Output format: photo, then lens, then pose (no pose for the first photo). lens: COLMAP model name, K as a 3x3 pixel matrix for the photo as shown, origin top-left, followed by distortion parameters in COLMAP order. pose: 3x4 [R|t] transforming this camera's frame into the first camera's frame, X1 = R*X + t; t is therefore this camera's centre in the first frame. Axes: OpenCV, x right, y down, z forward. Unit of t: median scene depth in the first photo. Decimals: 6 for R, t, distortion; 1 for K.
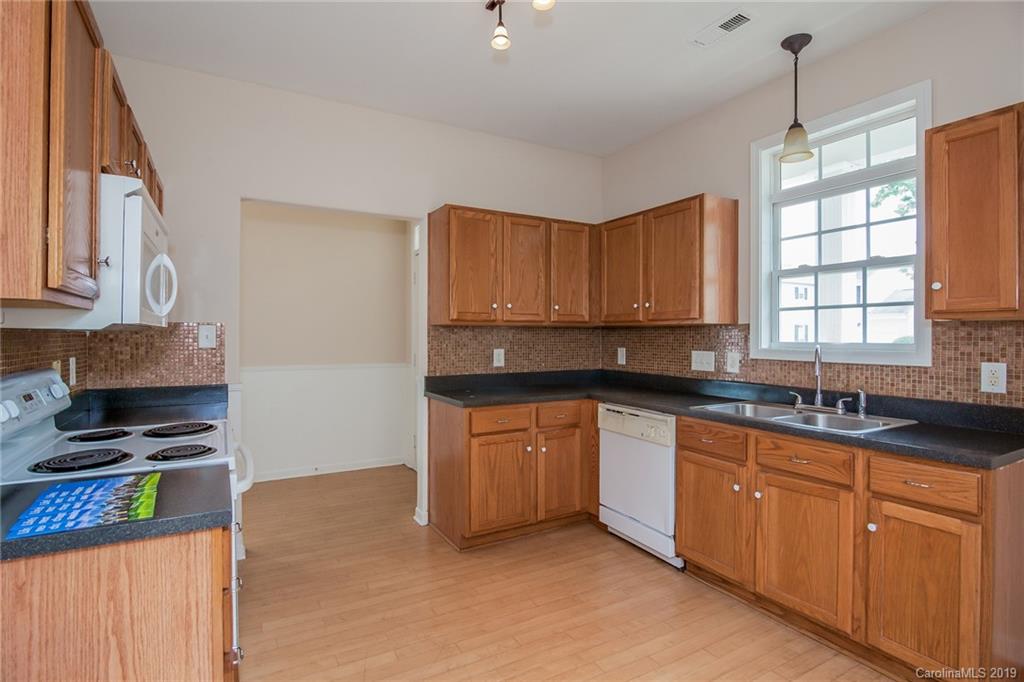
lens RADIAL K [[586.8, 0, 345.9], [0, 586.8, 342.6], [0, 0, 1]] dist [-0.022419, -0.000473]
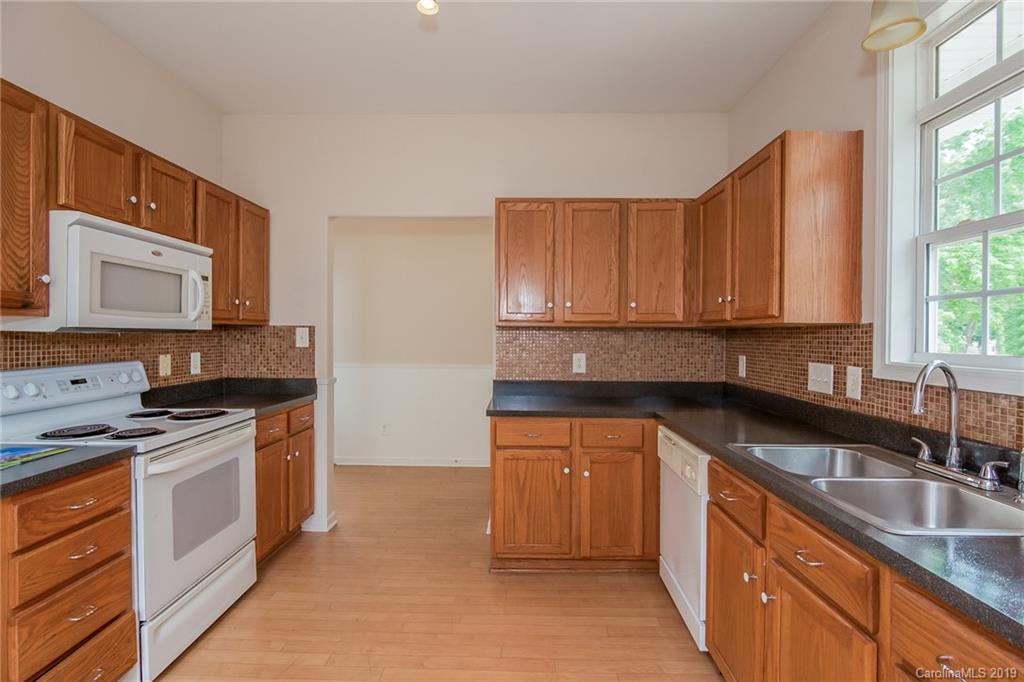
lens RADIAL K [[490.8, 0, 512.0], [0, 490.8, 341.0], [0, 0, 1]] dist [-0.011318, 0.000136]
pose [[0.871972, 0.010515, -0.489443, 0.585386], [-0.010776, 0.999939, 0.002285, -0.009131], [0.489437, 0.003282, 0.872032, 0.328500]]
